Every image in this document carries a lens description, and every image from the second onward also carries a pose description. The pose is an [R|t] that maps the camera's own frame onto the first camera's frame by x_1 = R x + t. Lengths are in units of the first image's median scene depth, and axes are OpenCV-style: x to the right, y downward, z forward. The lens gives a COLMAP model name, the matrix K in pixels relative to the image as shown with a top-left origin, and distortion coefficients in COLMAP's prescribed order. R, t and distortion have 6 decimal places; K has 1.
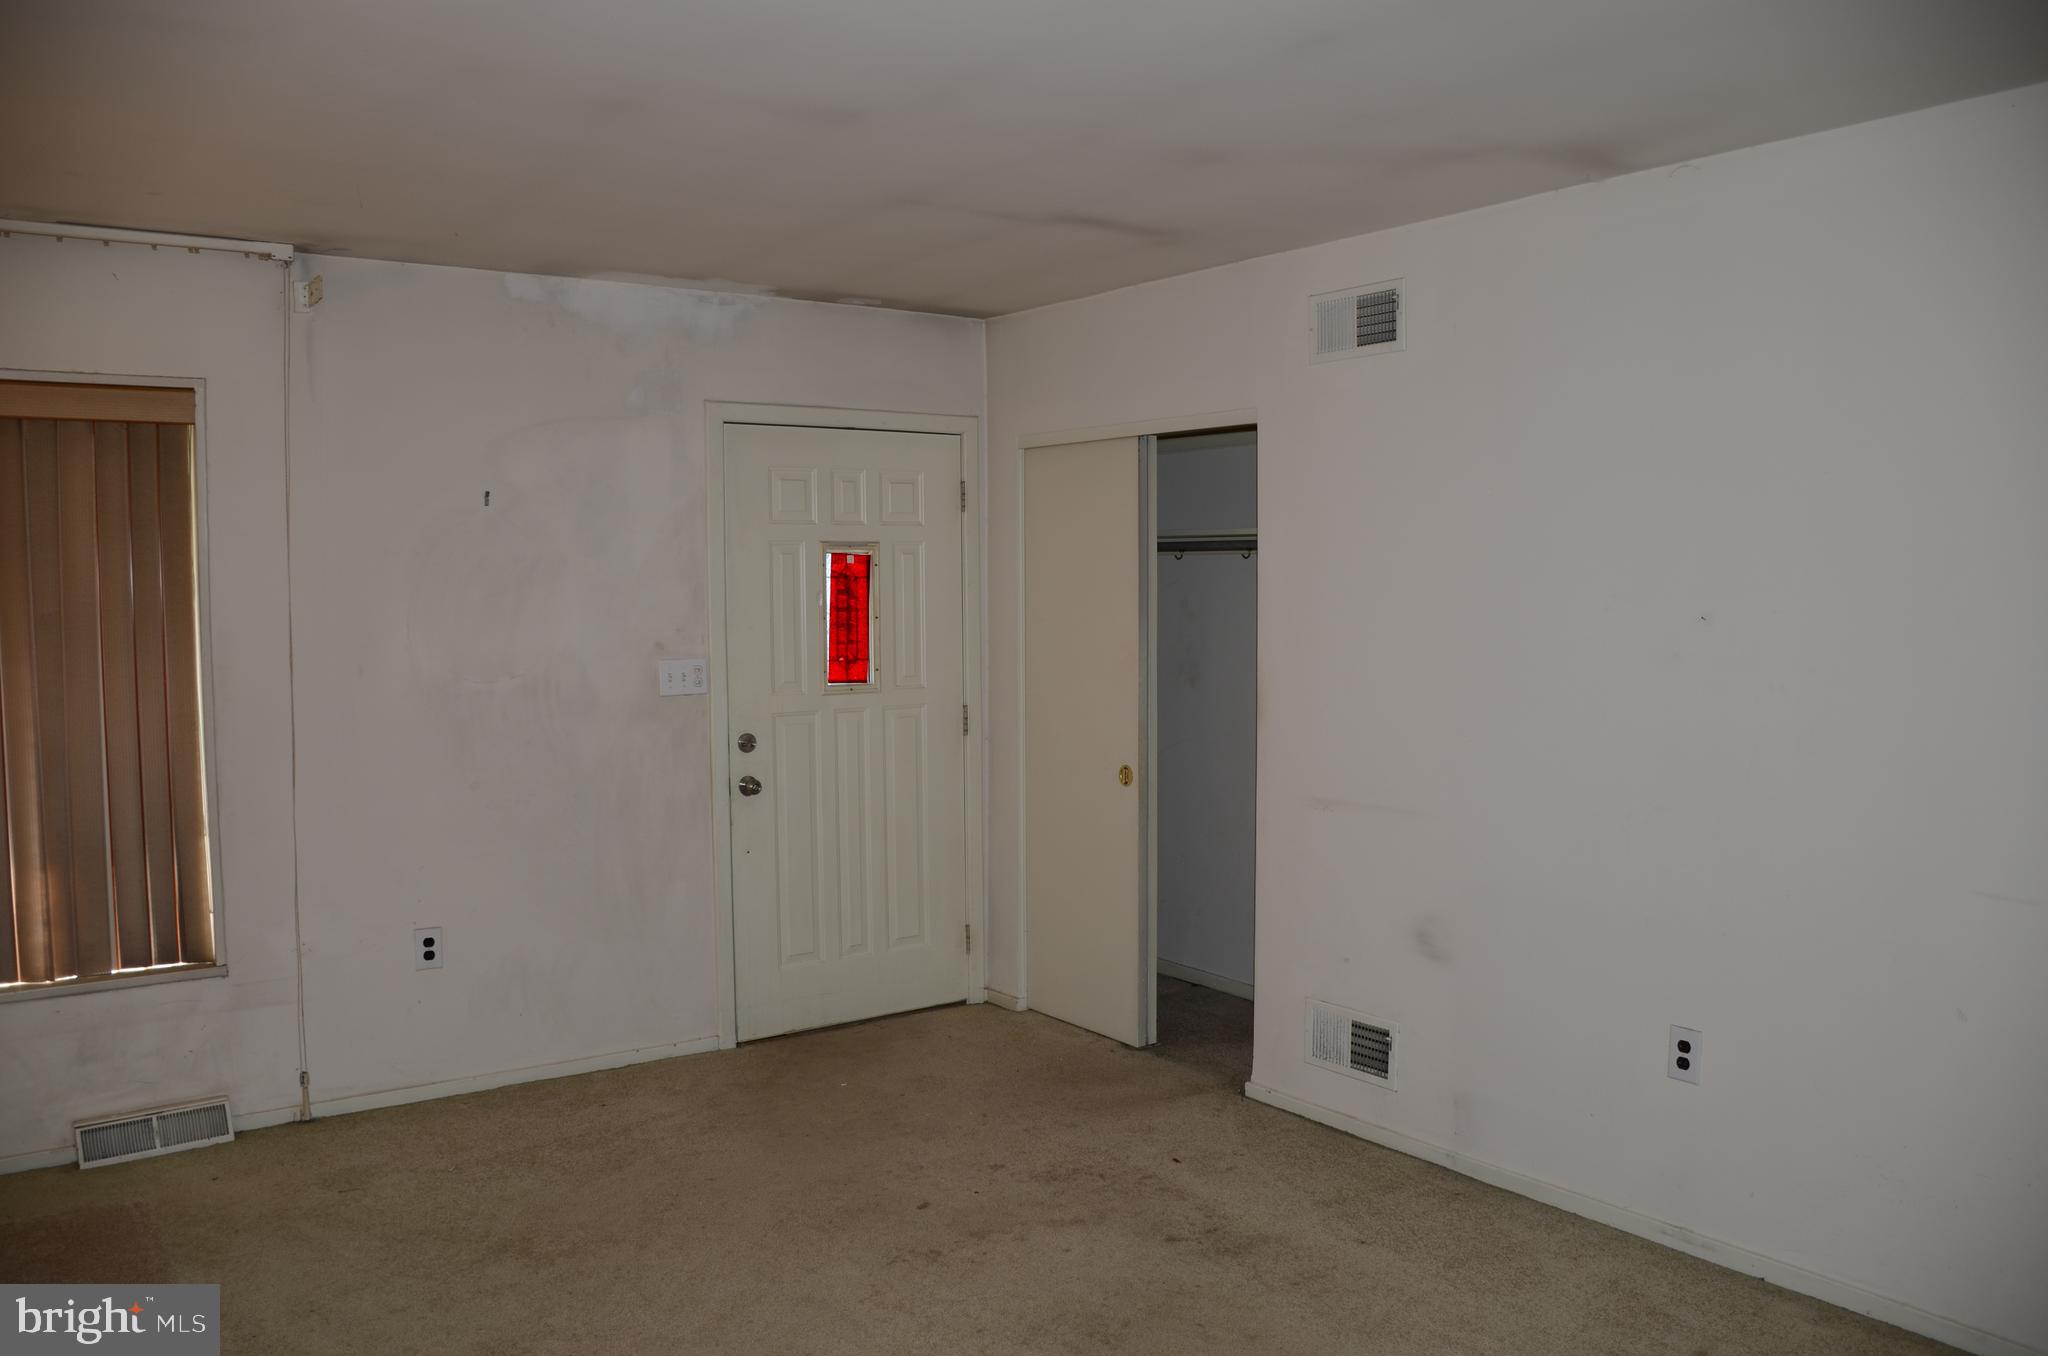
lens RADIAL K [[1568.3, 0, 1024.0], [0, 1568.3, 678.0], [0, 0, 1]] dist [-0.158931, 0.104183]
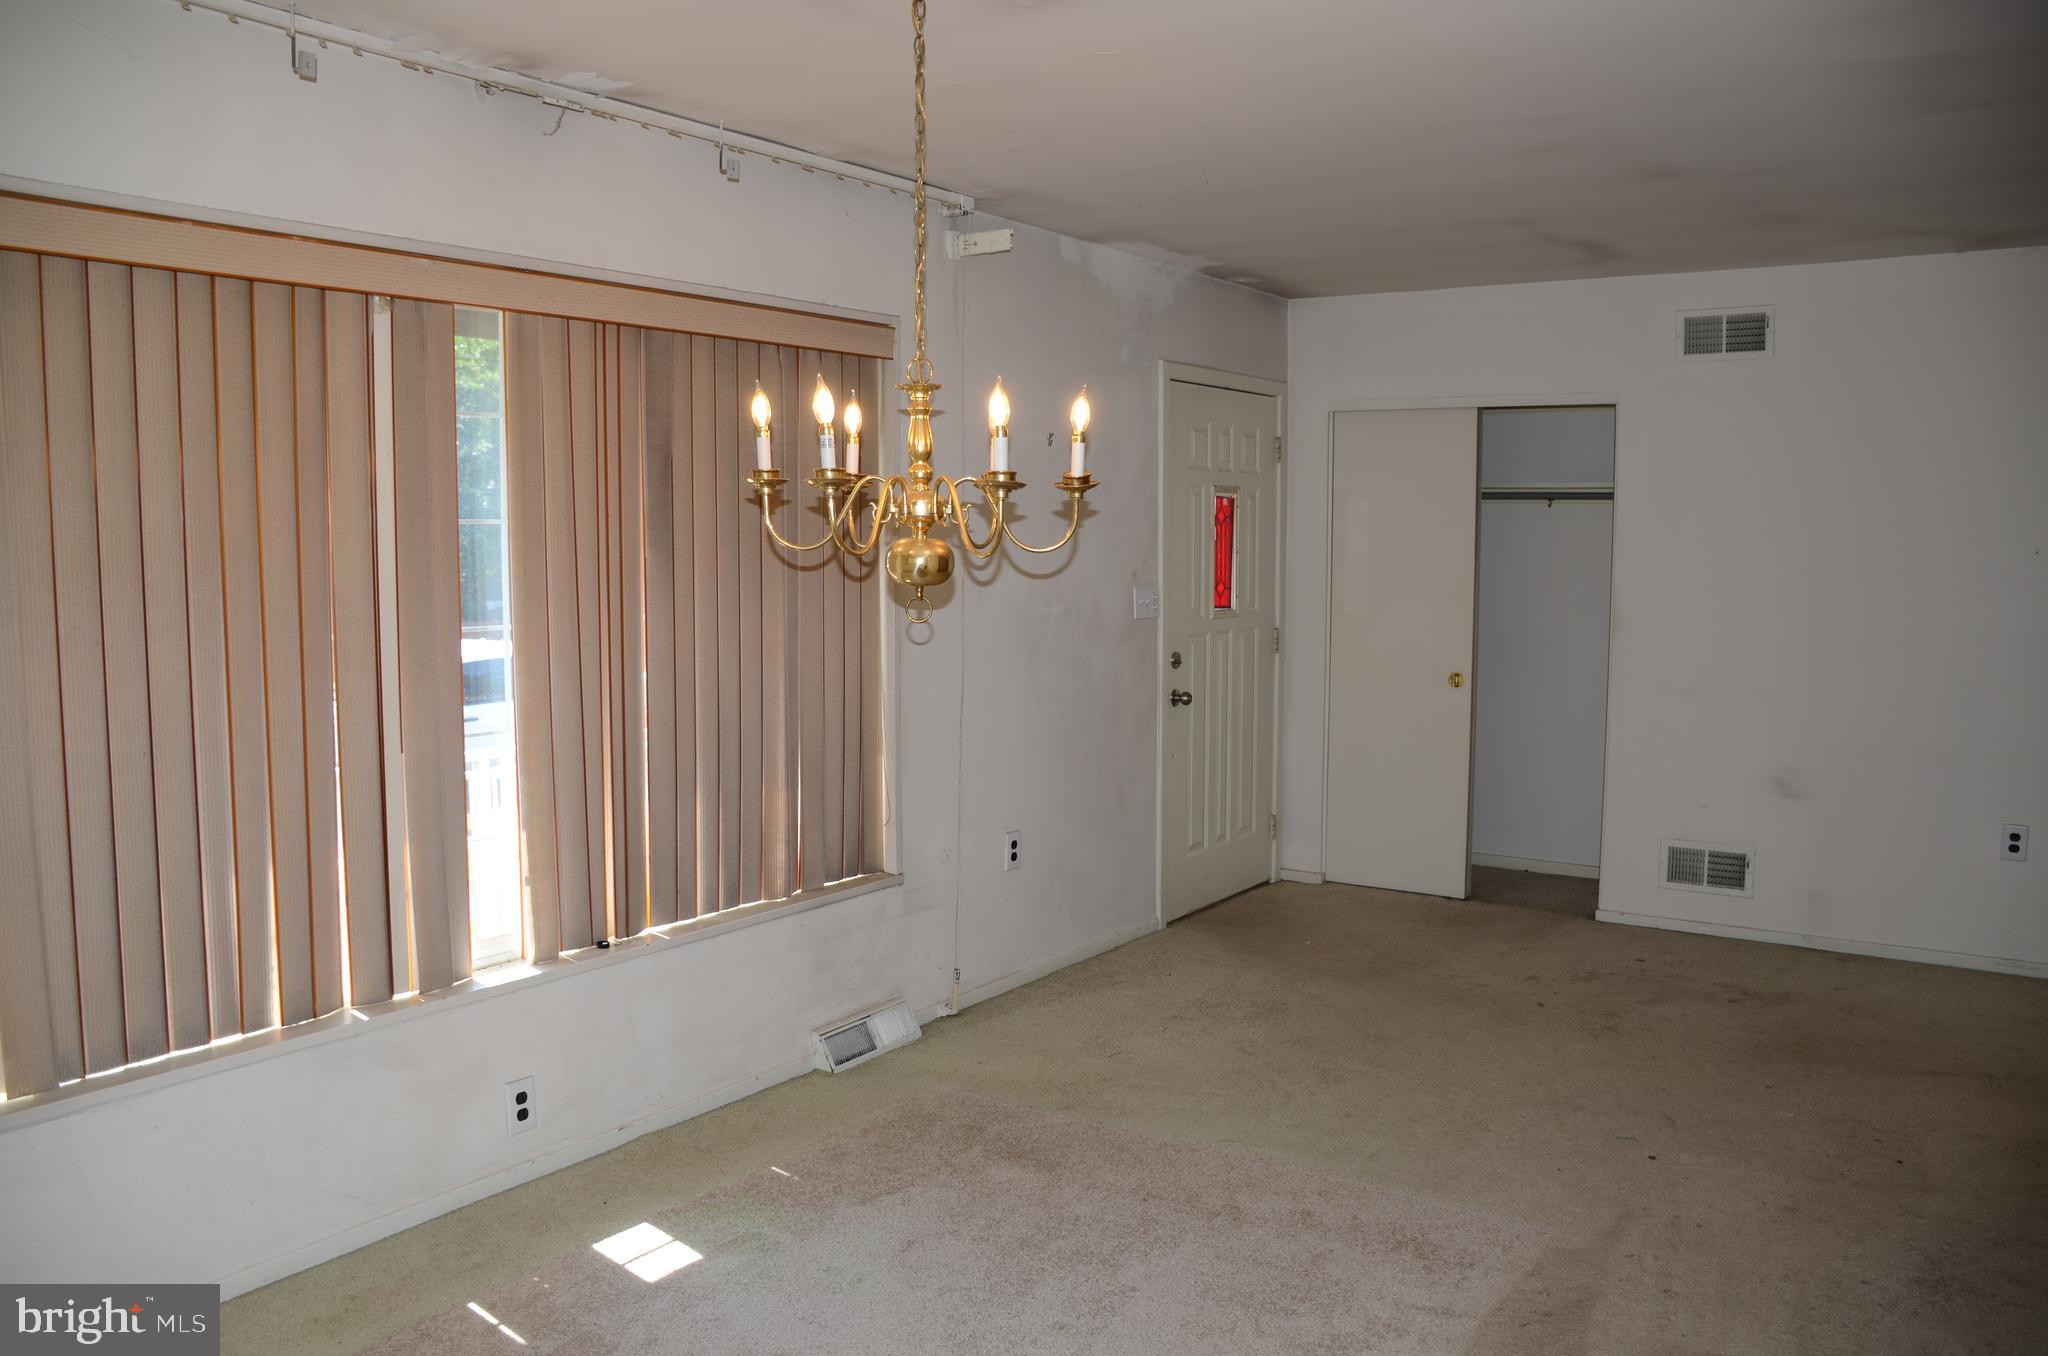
lens RADIAL K [[1551.6, 0, 1024.0], [0, 1551.6, 678.0], [0, 0, 1]] dist [-0.123862, 0.001734]
pose [[0.945828, -0.024171, 0.323768, -0.724565], [0.014742, 0.999394, 0.031543, 0.019027], [-0.324334, -0.025061, 0.945611, -0.045634]]
